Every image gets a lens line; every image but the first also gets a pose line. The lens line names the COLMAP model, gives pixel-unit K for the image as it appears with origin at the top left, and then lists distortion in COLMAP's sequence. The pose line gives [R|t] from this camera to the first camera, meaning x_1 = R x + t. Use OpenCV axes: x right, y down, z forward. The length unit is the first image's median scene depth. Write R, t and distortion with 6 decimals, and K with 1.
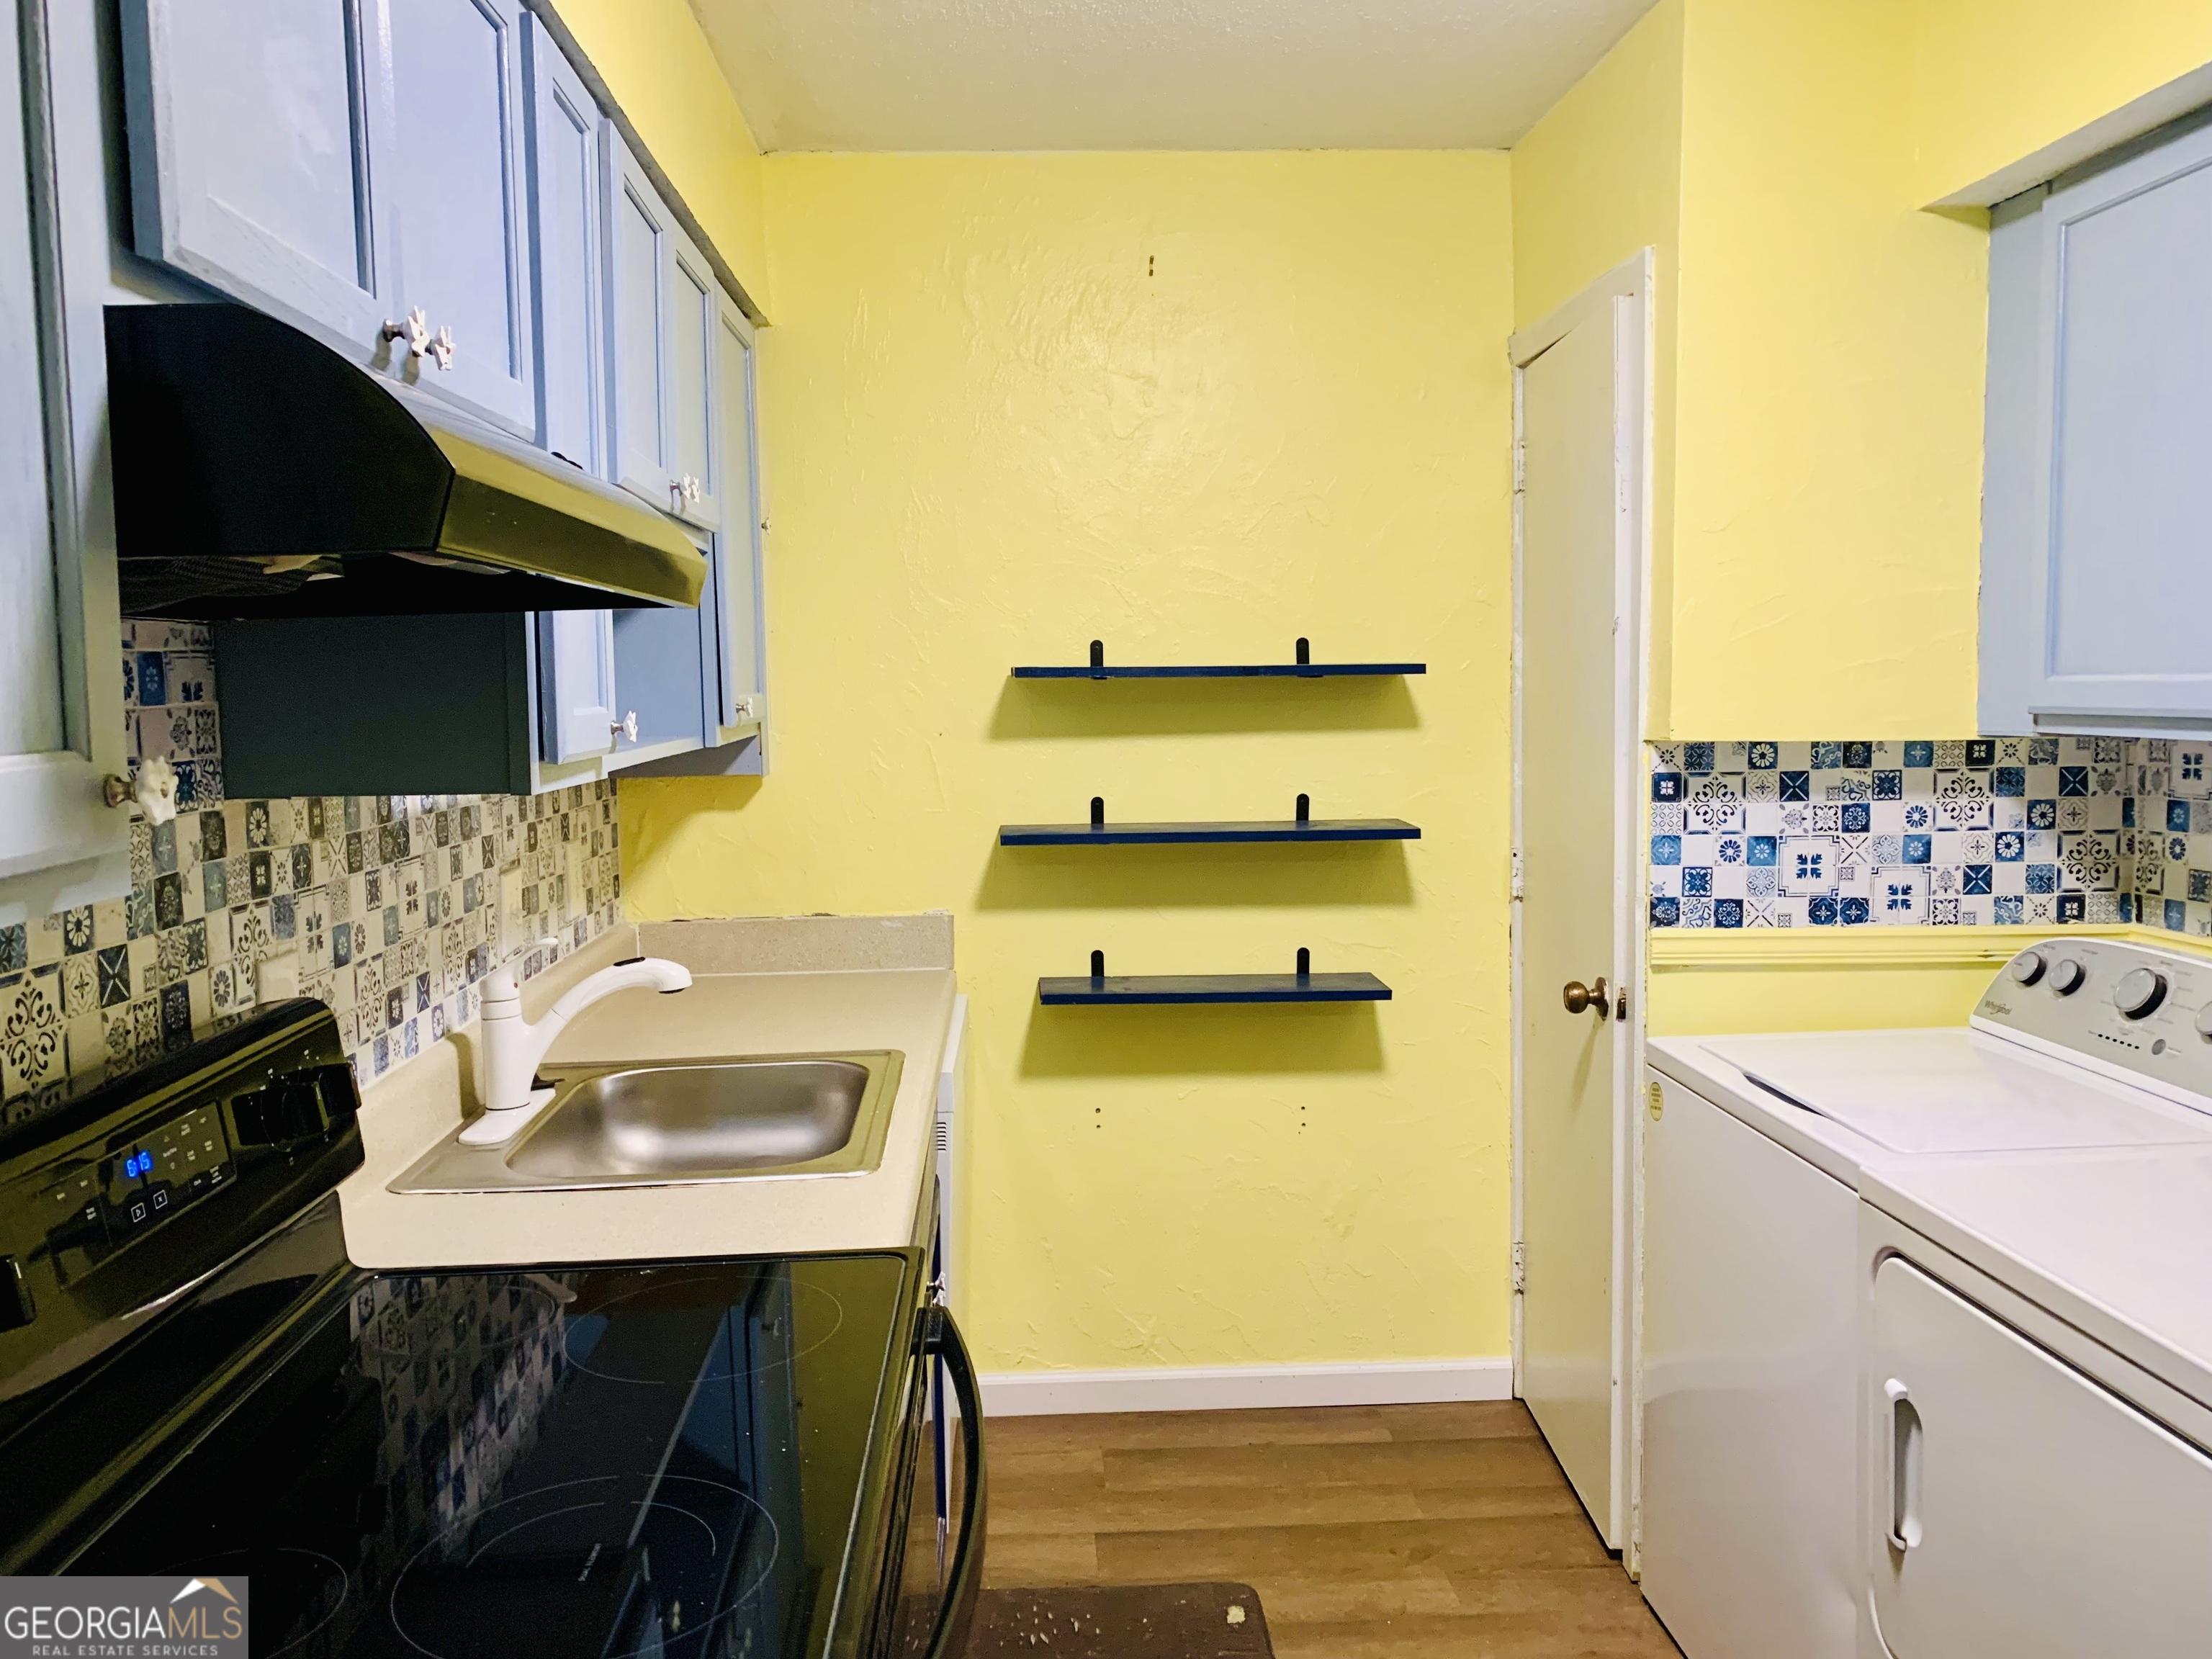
lens RADIAL K [[1707.6, 0, 1101.0], [0, 1707.6, 831.1], [0, 0, 1]] dist [0.039393, -0.041359]
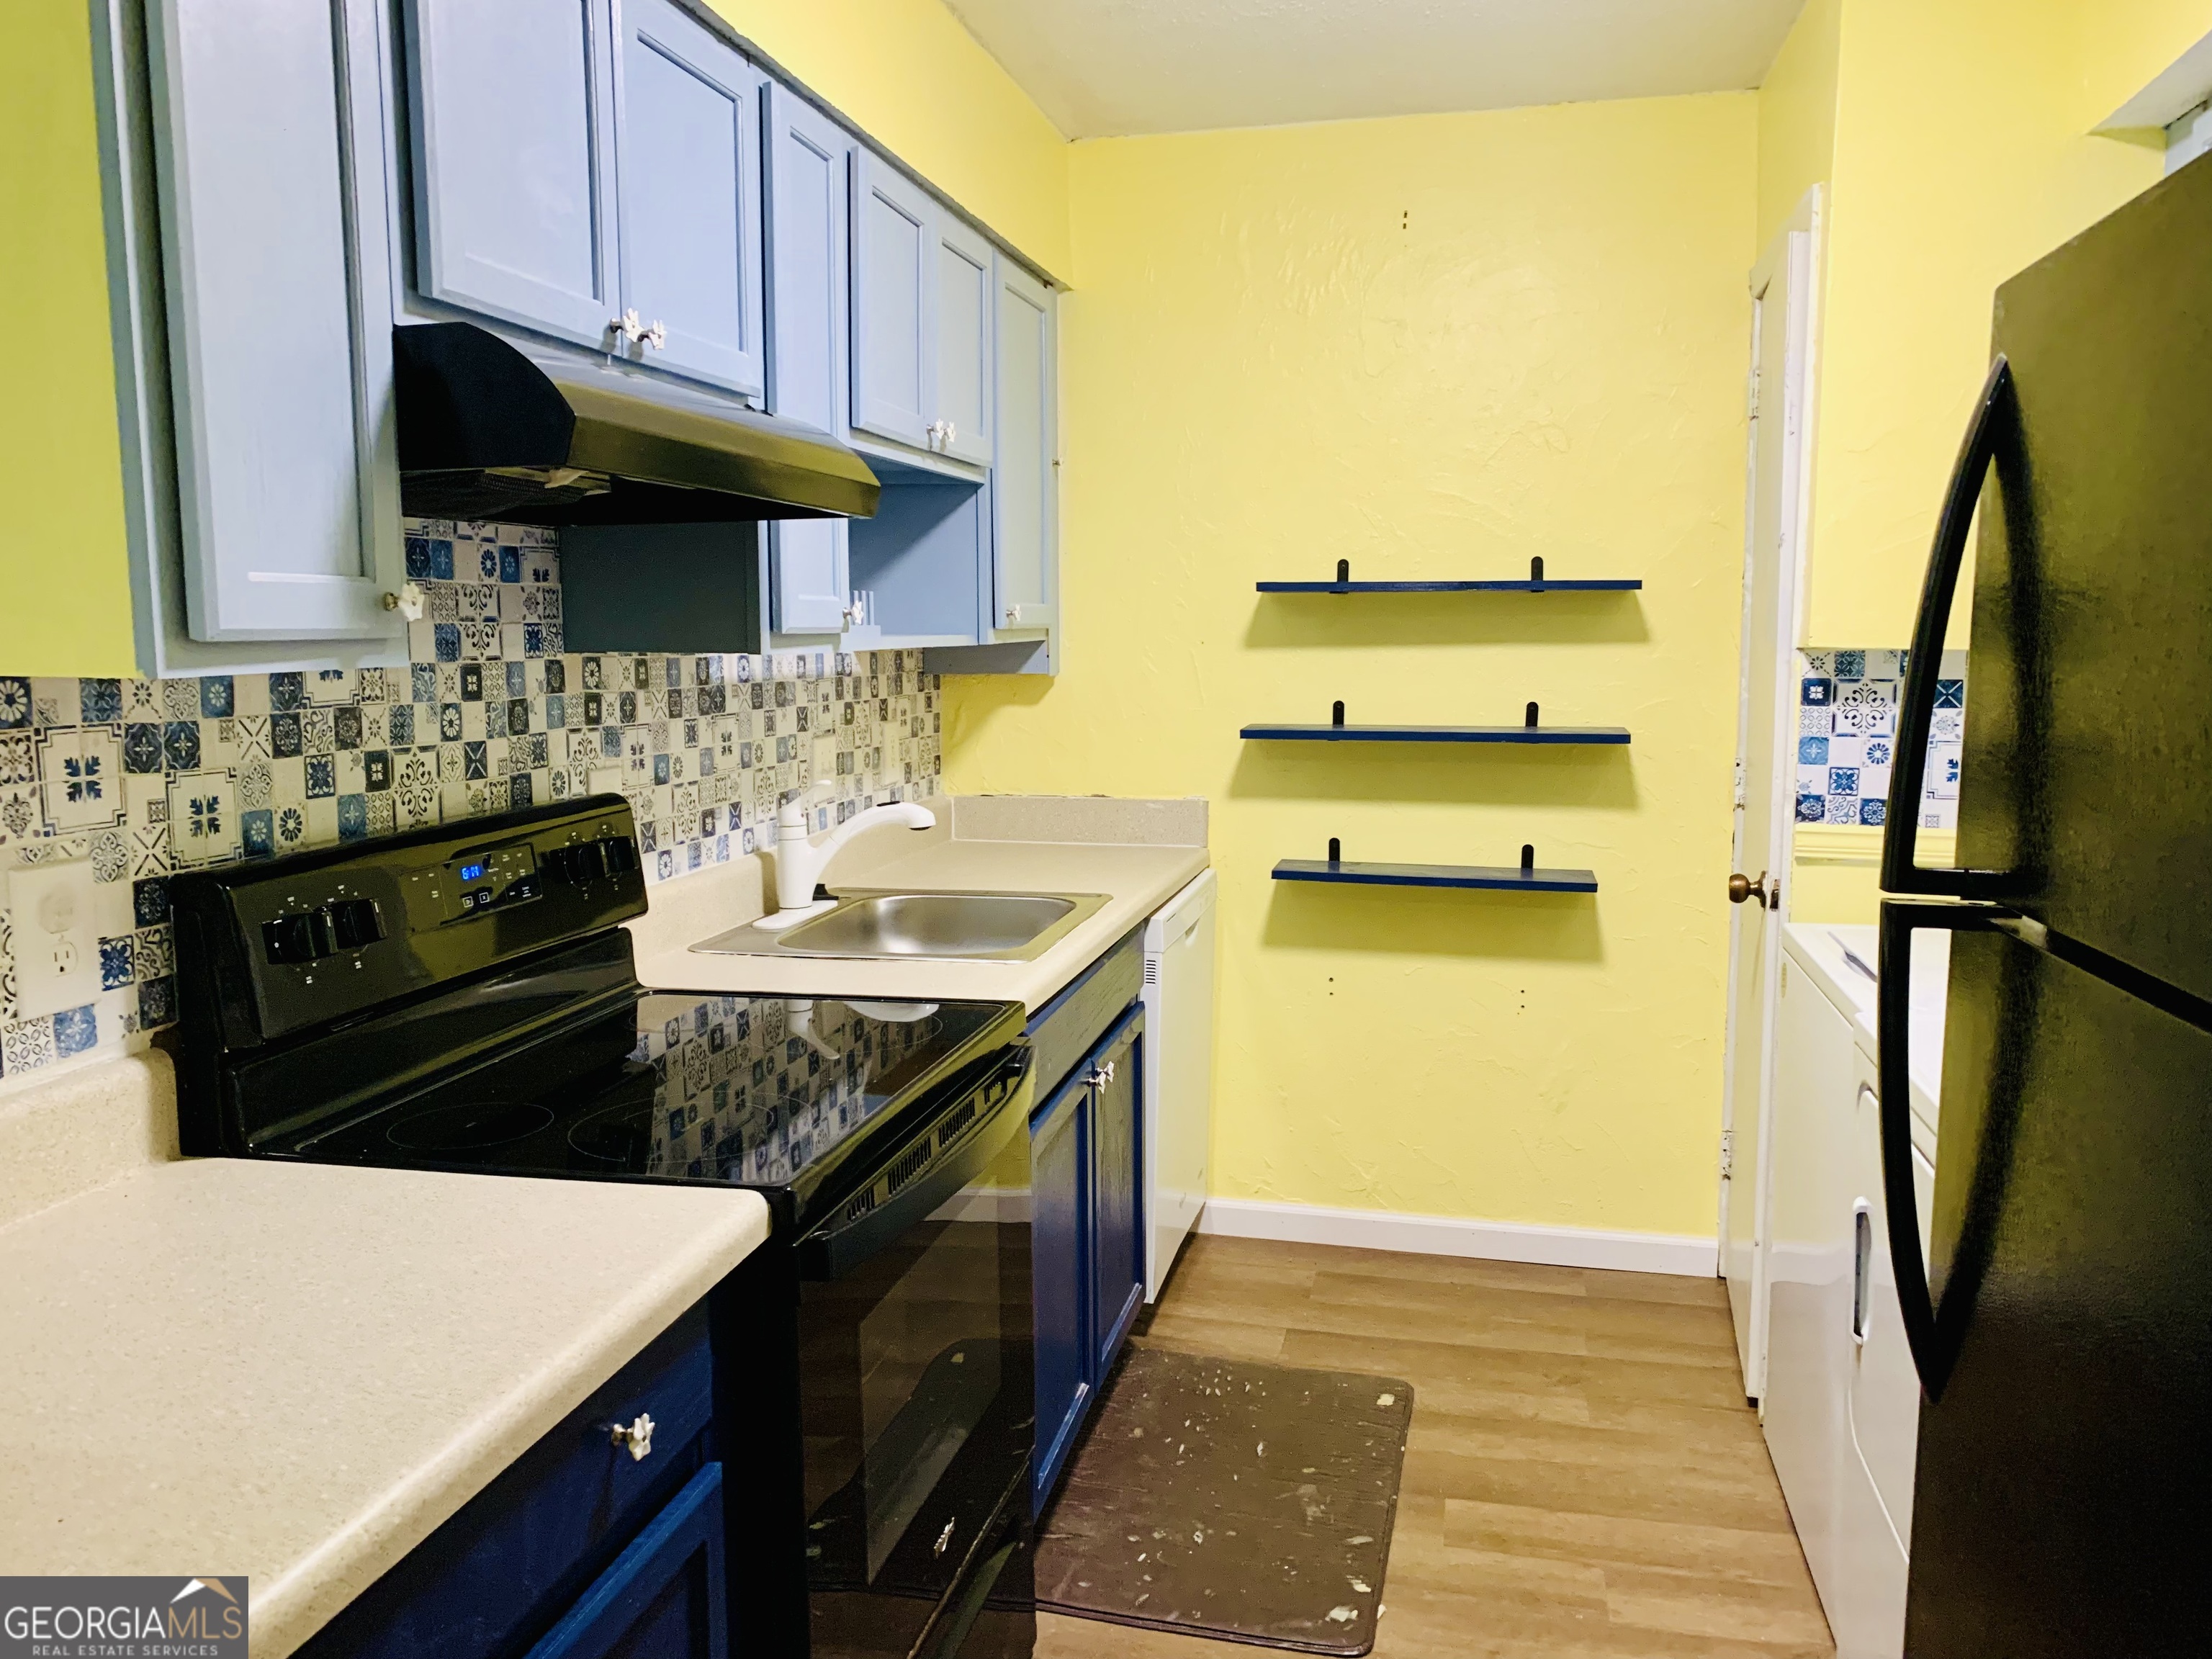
lens RADIAL K [[1707.6, 0, 1097.3], [0, 1707.6, 828.5], [0, 0, 1]] dist [0.039393, -0.041359]
pose [[0.960240, 0.044416, -0.275620, 0.196854], [-0.036076, 0.998727, 0.035257, 0.037984], [0.276835, -0.023912, 0.960620, -0.158485]]
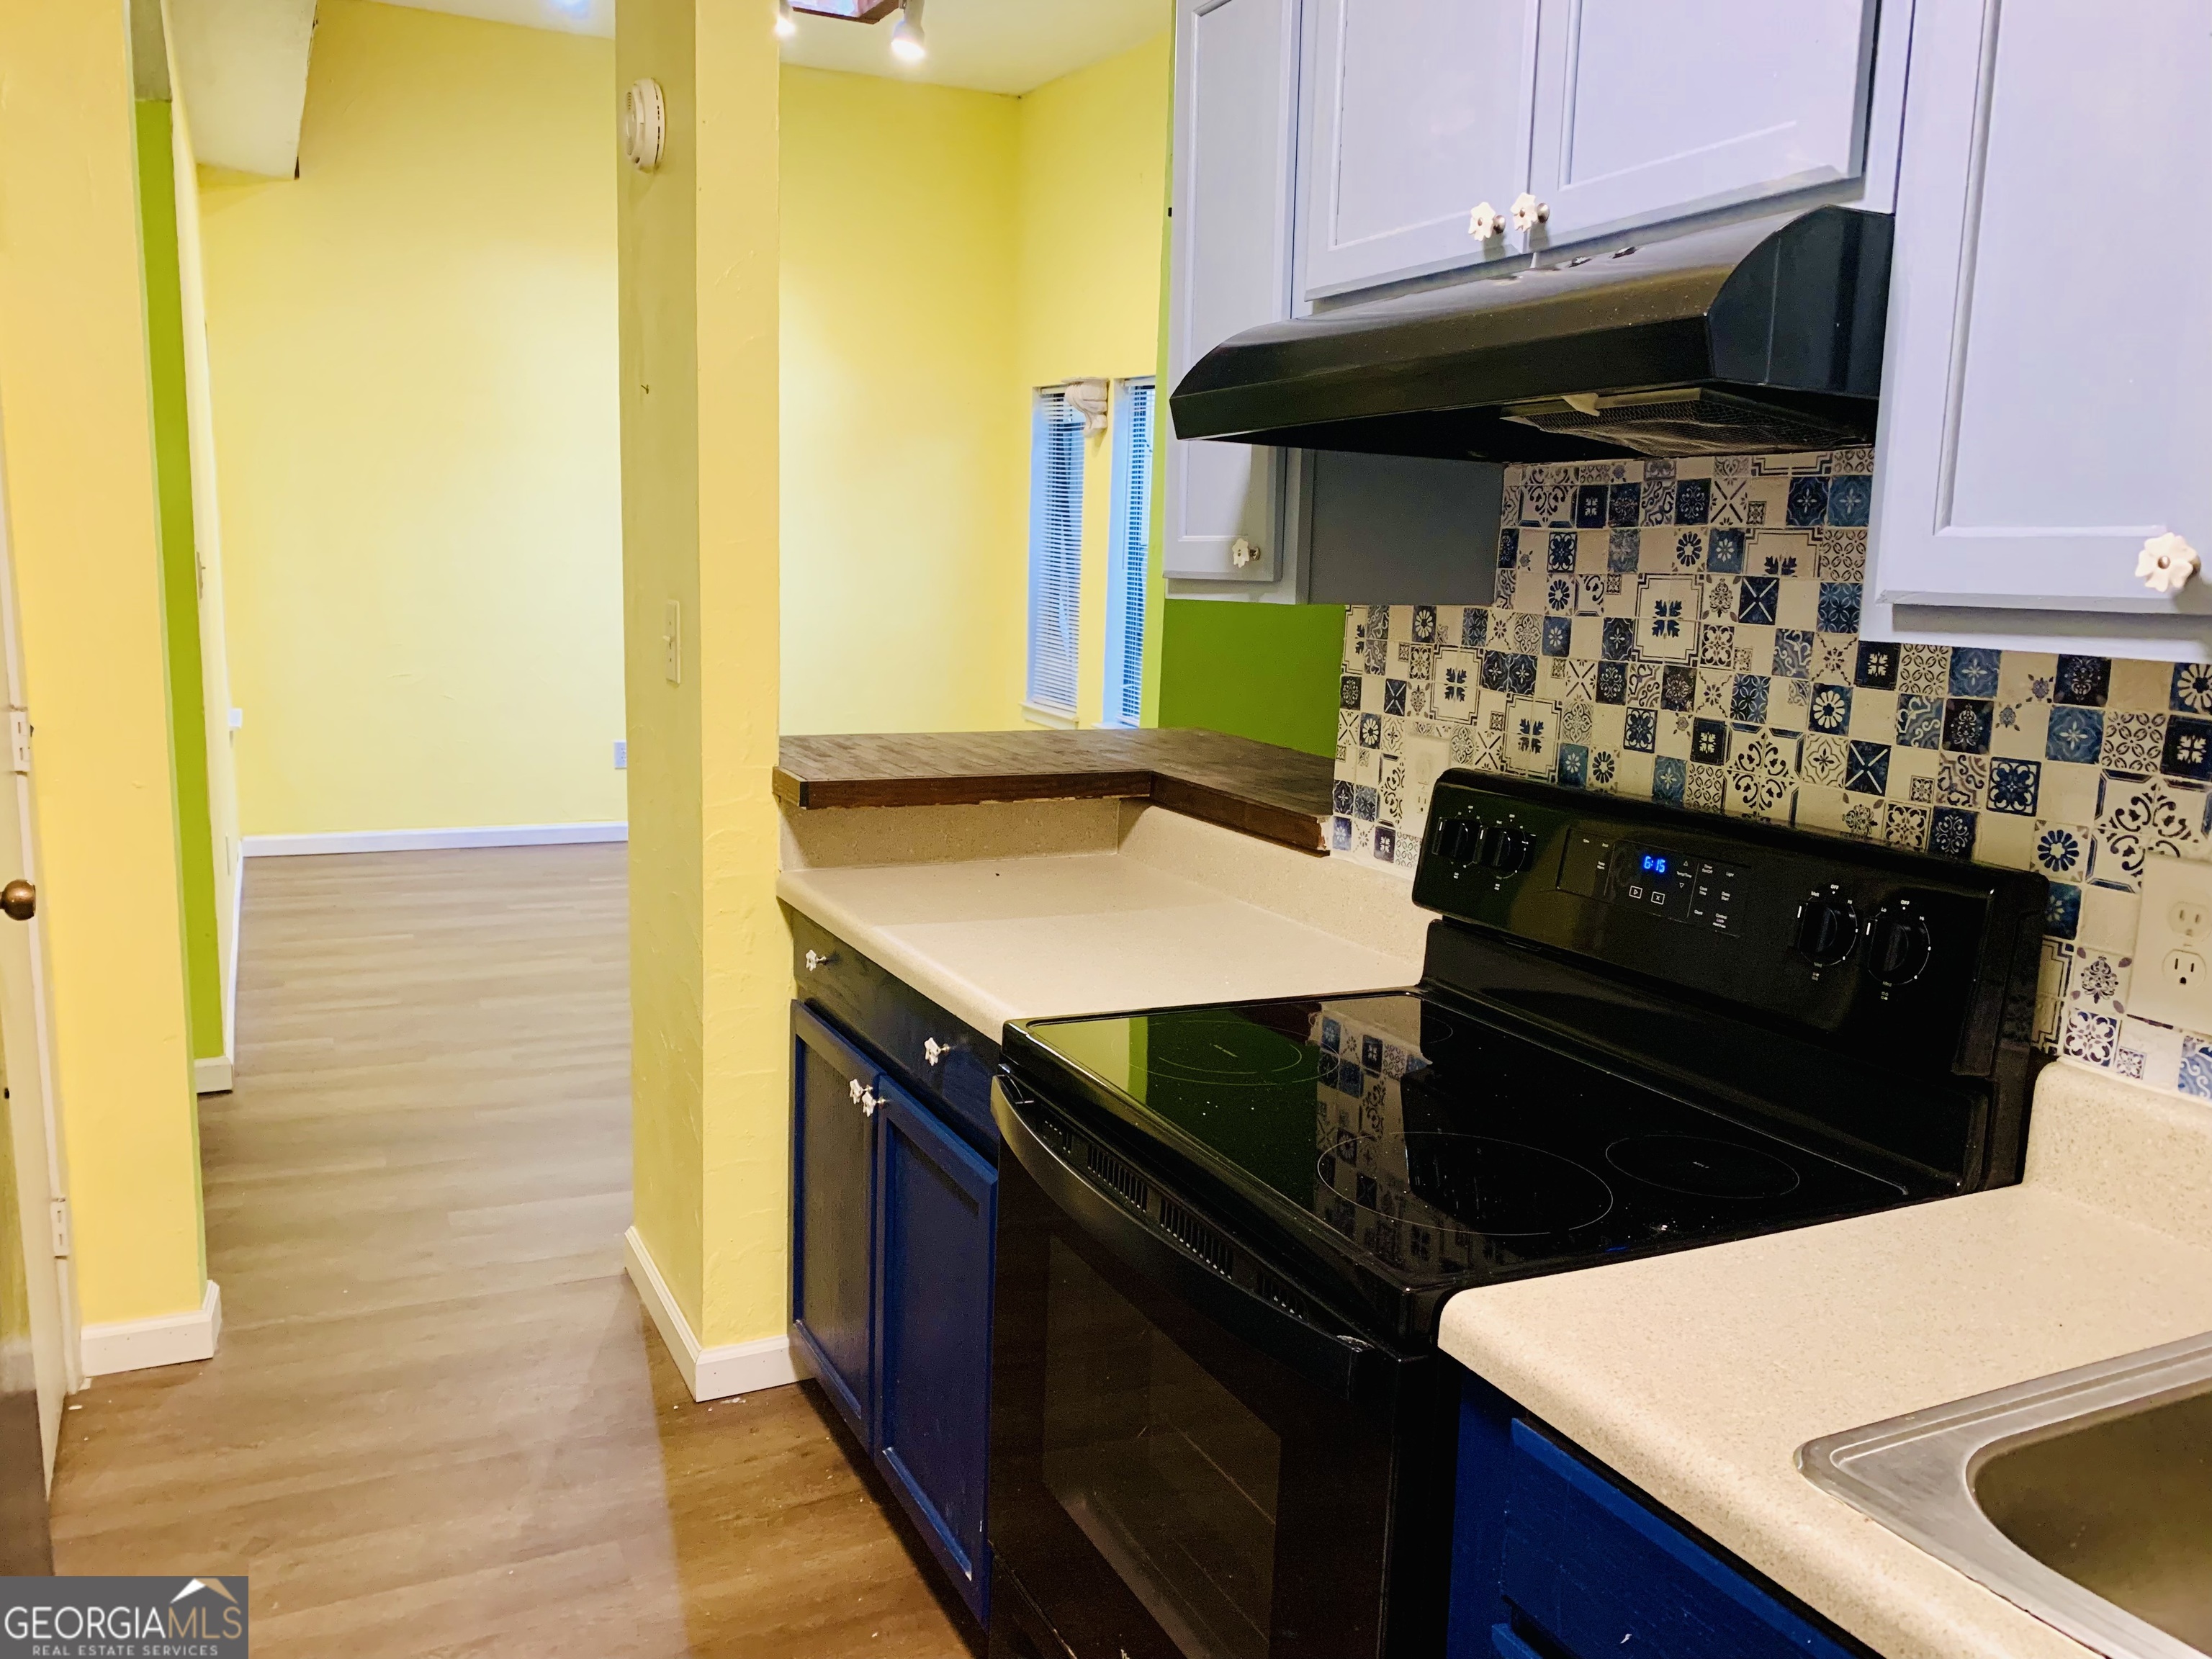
lens RADIAL K [[1707.6, 0, 1091.6], [0, 1707.6, 823.0], [0, 0, 1]] dist [0.039393, -0.041359]
pose [[-0.924622, 0.044919, -0.378227, 0.174717], [-0.050642, 0.969707, 0.238964, -0.066746], [0.377504, 0.240106, -0.894338, 0.978489]]
